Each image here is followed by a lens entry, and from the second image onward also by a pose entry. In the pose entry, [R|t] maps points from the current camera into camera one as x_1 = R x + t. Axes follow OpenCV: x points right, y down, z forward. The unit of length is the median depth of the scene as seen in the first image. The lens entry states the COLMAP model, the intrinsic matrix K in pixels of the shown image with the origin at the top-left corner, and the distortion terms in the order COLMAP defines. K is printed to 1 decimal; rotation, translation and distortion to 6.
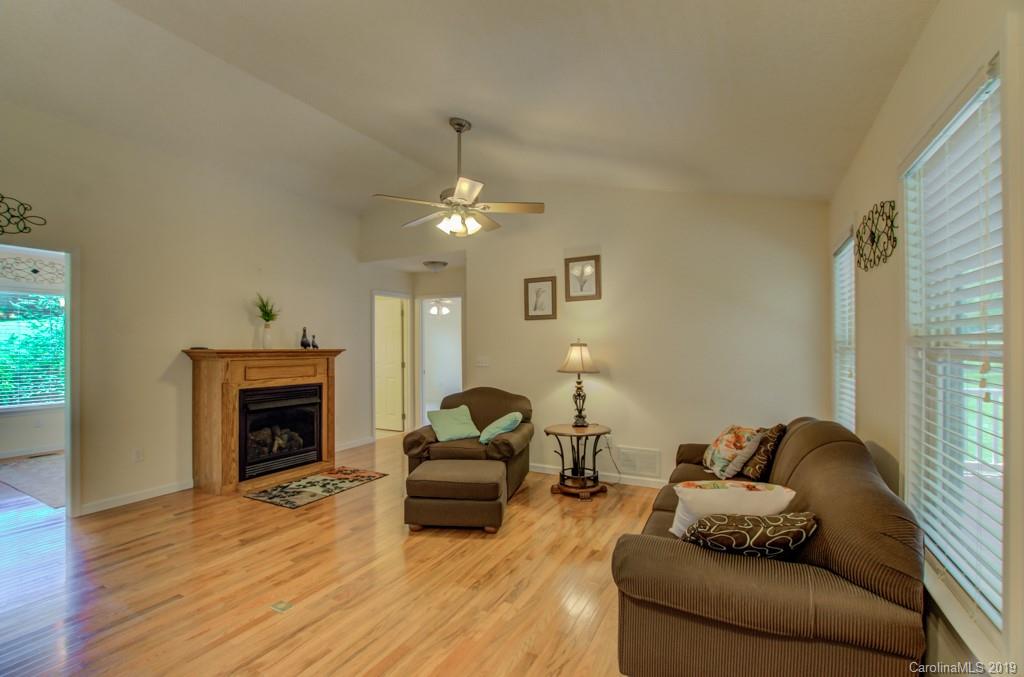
lens RADIAL K [[452.4, 0, 510.7], [0, 452.4, 341.4], [0, 0, 1]] dist [-0.030913, 0.001849]
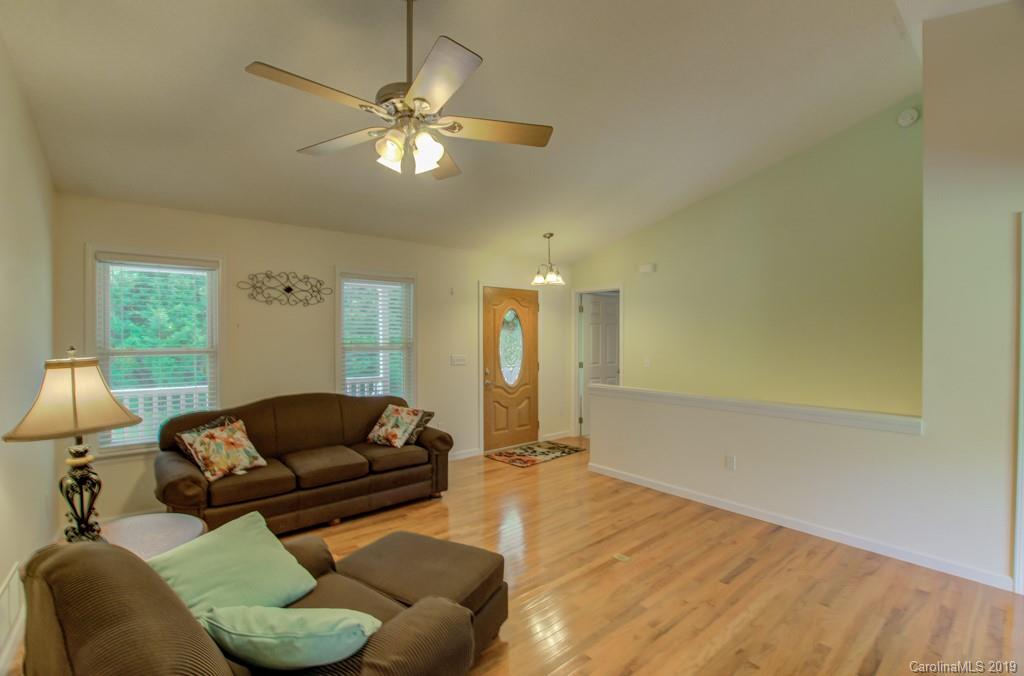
lens RADIAL K [[452.4, 0, 512.0], [0, 452.4, 340.0], [0, 0, 1]] dist [-0.030913, 0.001849]
pose [[-0.929040, 0.003189, 0.369964, -0.583541], [0.002317, 0.999993, -0.002801, -0.018082], [-0.369971, -0.001745, -0.929042, 1.920615]]
